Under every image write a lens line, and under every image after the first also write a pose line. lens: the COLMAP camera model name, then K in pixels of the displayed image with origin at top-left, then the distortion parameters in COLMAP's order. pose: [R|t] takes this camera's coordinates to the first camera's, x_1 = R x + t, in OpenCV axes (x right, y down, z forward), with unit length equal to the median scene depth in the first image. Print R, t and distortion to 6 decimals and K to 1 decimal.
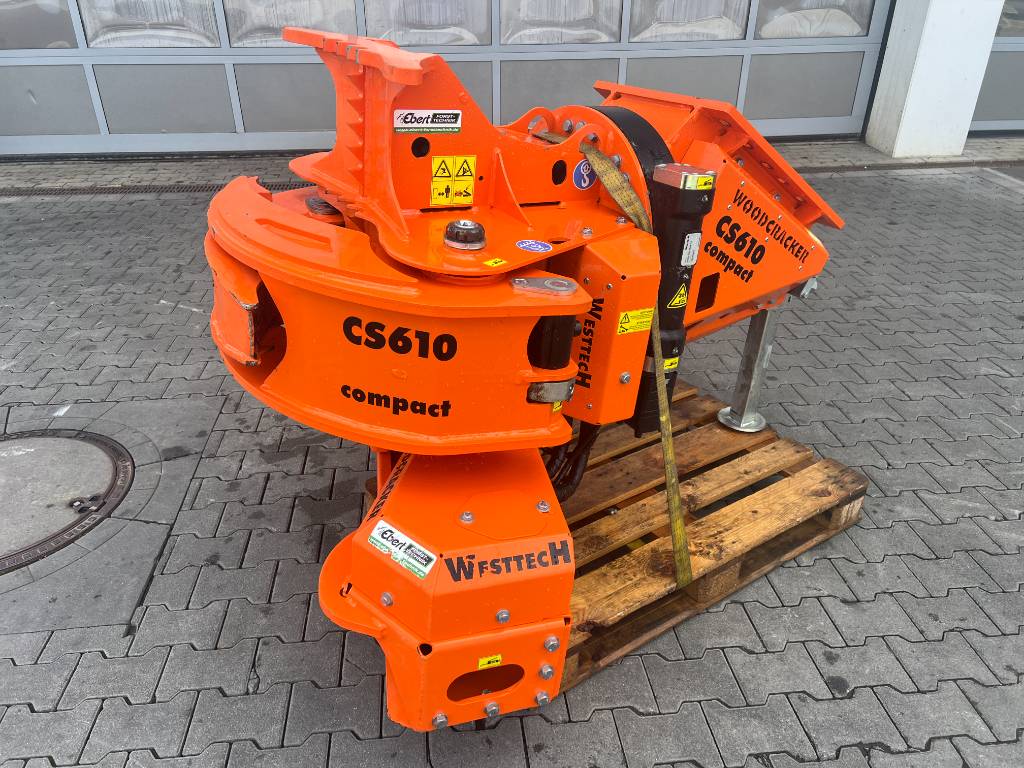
lens RADIAL K [[771.9, 0, 509.1], [0, 771.9, 385.6], [0, 0, 1]] dist [0.056865, -0.065341]
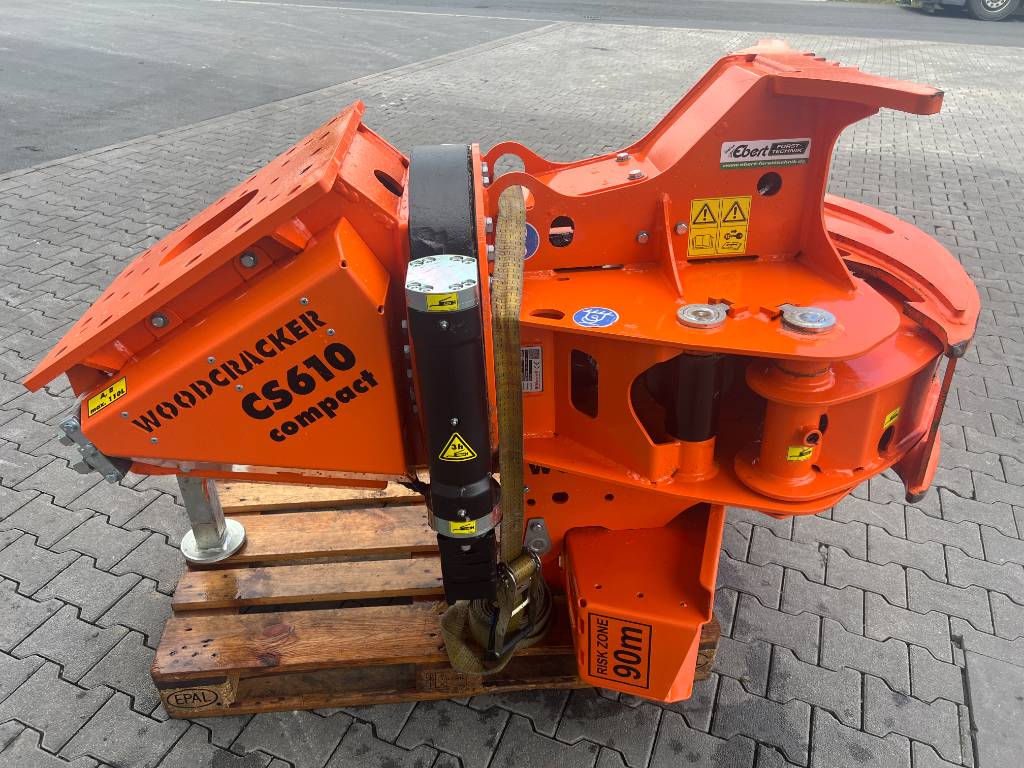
lens RADIAL K [[771.9, 0, 508.8], [0, 771.9, 385.4], [0, 0, 1]] dist [0.056865, -0.065341]
pose [[-0.883168, -0.283923, 0.373365, -0.247636], [0.177981, 0.533617, 0.826786, -0.785835], [-0.433977, 0.796644, -0.420741, 1.380719]]
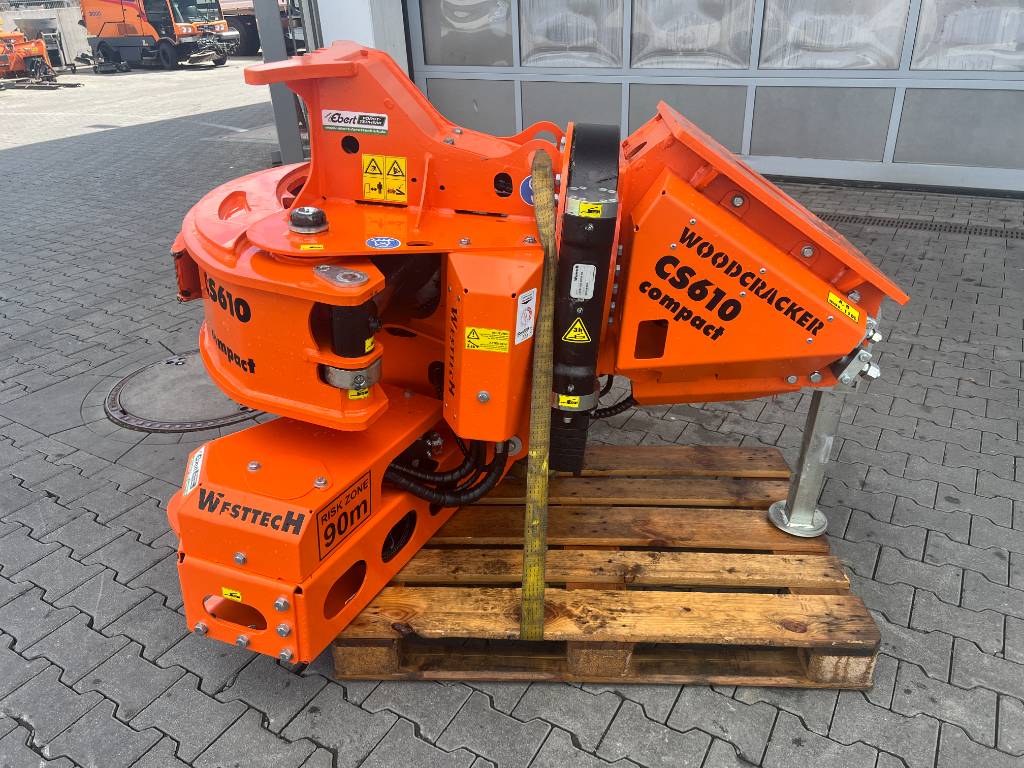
lens RADIAL K [[771.9, 0, 511.6], [0, 771.9, 384.1], [0, 0, 1]] dist [0.056865, -0.065341]
pose [[0.803362, 0.243122, -0.543600, 0.603092], [-0.259122, 0.964627, 0.048480, -0.070218], [0.536158, 0.101912, 0.837943, 0.175310]]
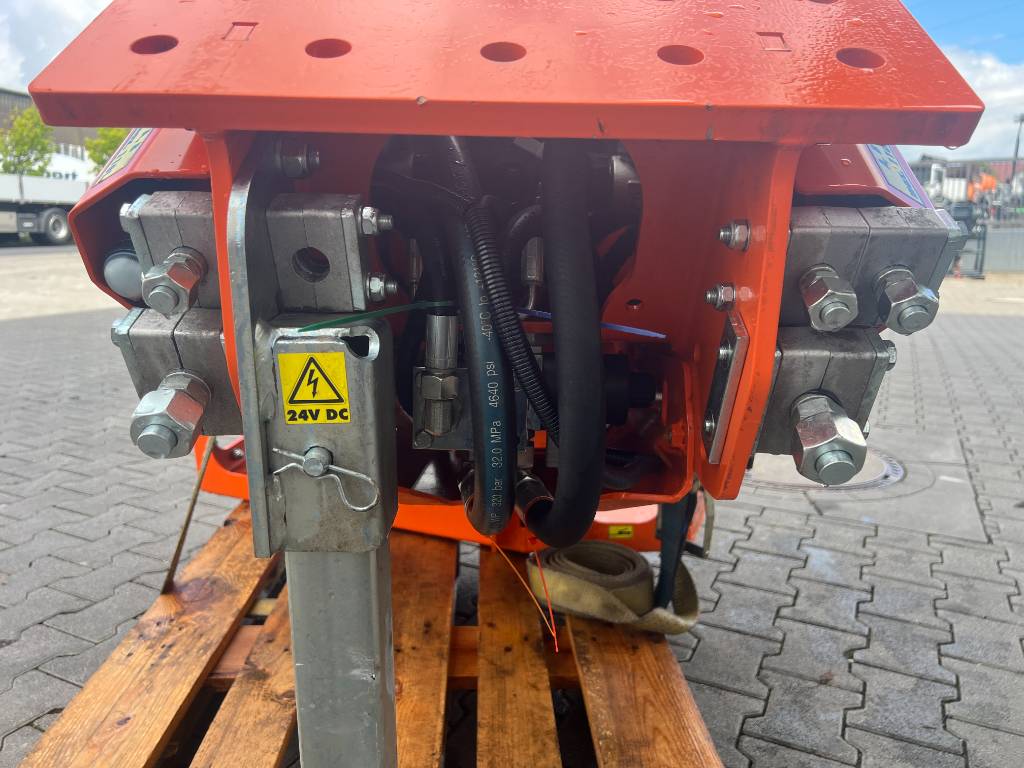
lens RADIAL K [[771.9, 0, 505.6], [0, 771.9, 389.7], [0, 0, 1]] dist [0.056865, -0.065341]
pose [[-0.539289, 0.152652, -0.828170, 0.585080], [-0.418911, 0.804493, 0.421075, -0.302619], [0.730535, 0.574010, -0.369907, 1.310031]]
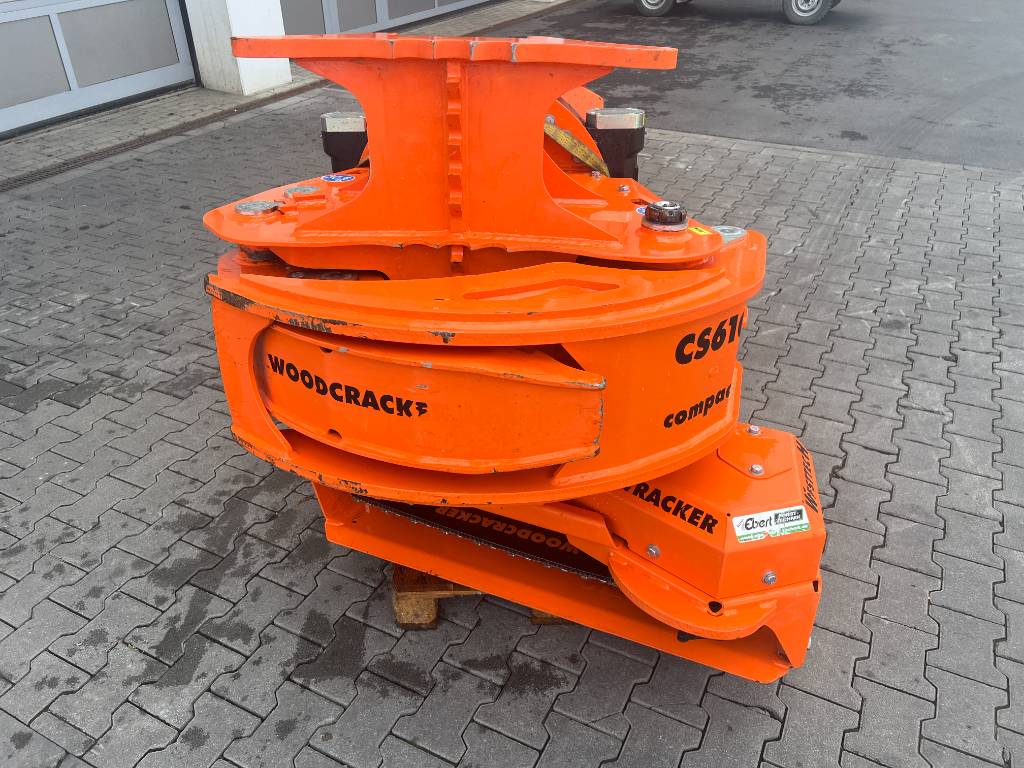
lens RADIAL K [[771.9, 0, 511.2], [0, 771.9, 392.2], [0, 0, 1]] dist [0.056865, -0.065341]
pose [[0.551187, -0.467824, 0.690893, -0.658899], [0.416012, 0.871853, 0.258468, -0.237683], [-0.723275, 0.144956, 0.675174, 0.375674]]
